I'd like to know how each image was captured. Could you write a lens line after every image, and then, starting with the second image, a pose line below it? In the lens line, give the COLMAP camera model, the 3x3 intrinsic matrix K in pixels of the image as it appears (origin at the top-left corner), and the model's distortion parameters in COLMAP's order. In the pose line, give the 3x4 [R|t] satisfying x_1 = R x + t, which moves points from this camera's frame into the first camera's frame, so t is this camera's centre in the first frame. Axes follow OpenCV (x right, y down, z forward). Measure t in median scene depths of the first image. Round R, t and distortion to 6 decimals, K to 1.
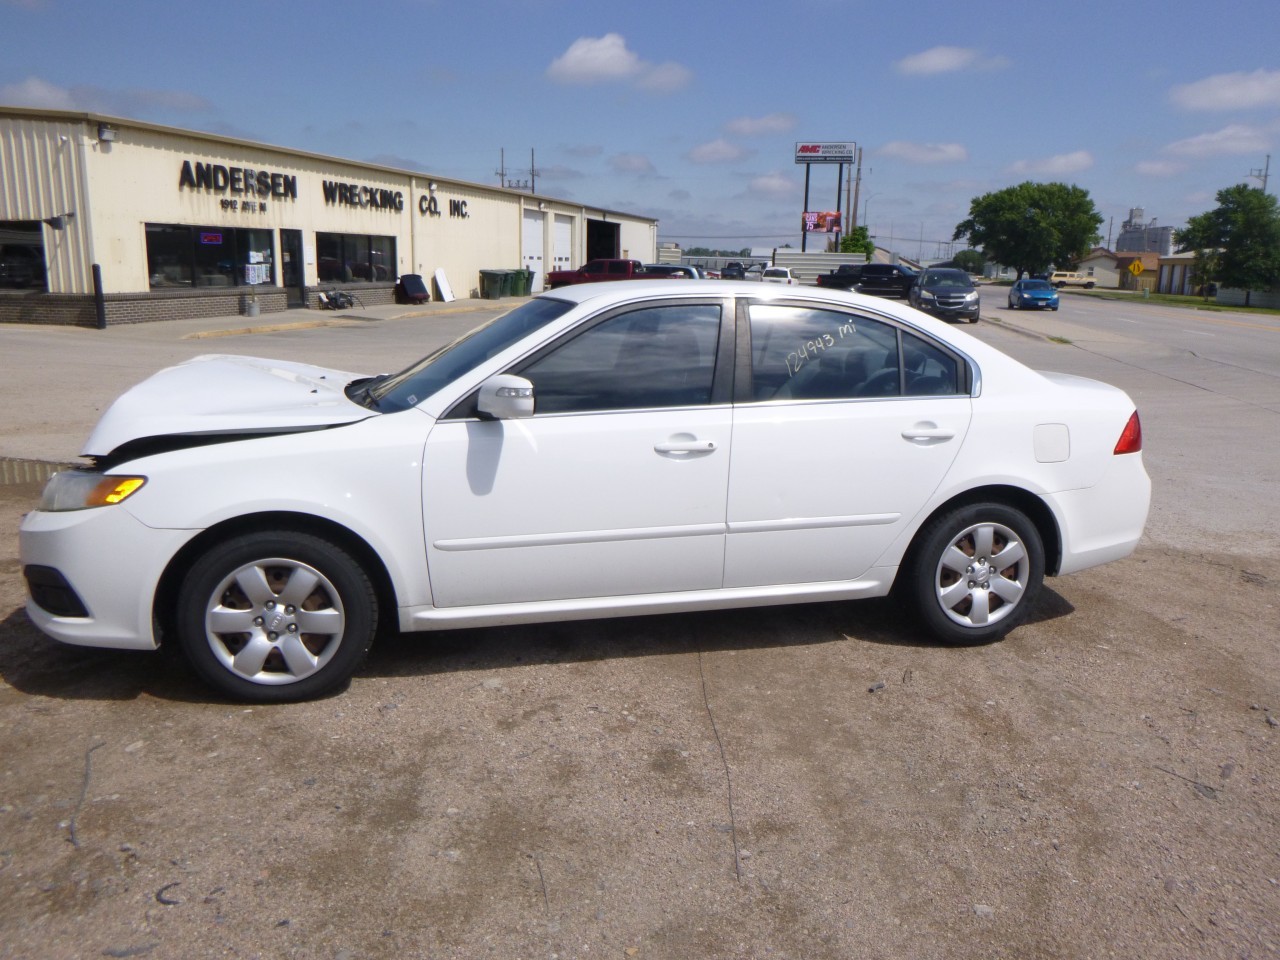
lens RADIAL K [[920.2, 0, 640.0], [0, 920.2, 480.0], [0, 0, 1]] dist [-0.031436, -0.000379]
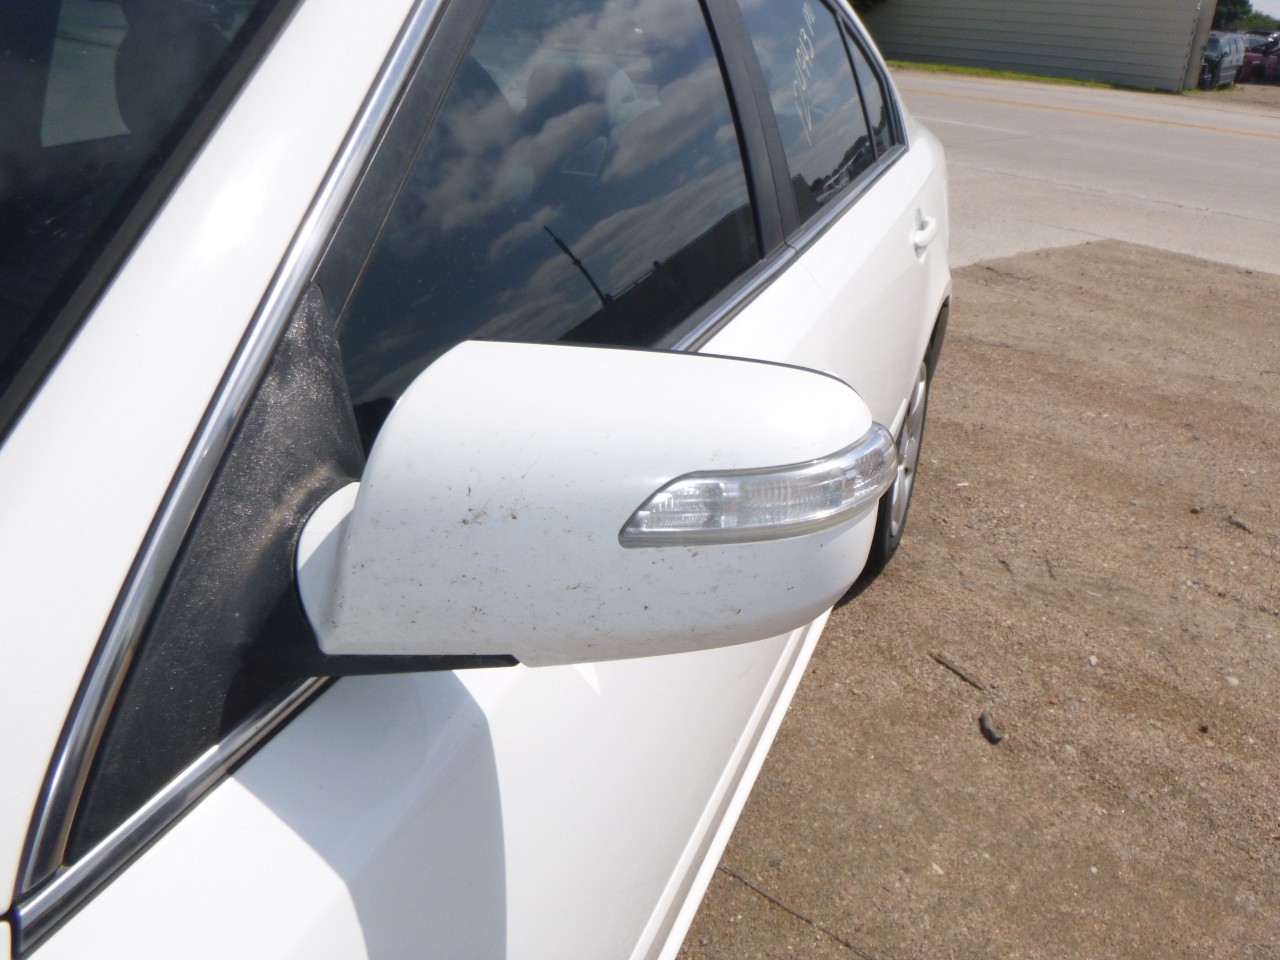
lens RADIAL K [[920.2, 0, 640.0], [0, 920.2, 480.0], [0, 0, 1]] dist [-0.031436, -0.000379]
pose [[0.600297, -0.355554, 0.716397, -0.211096], [0.135975, 0.928077, 0.346674, -0.131949], [-0.788133, -0.110695, 0.605469, 0.874095]]
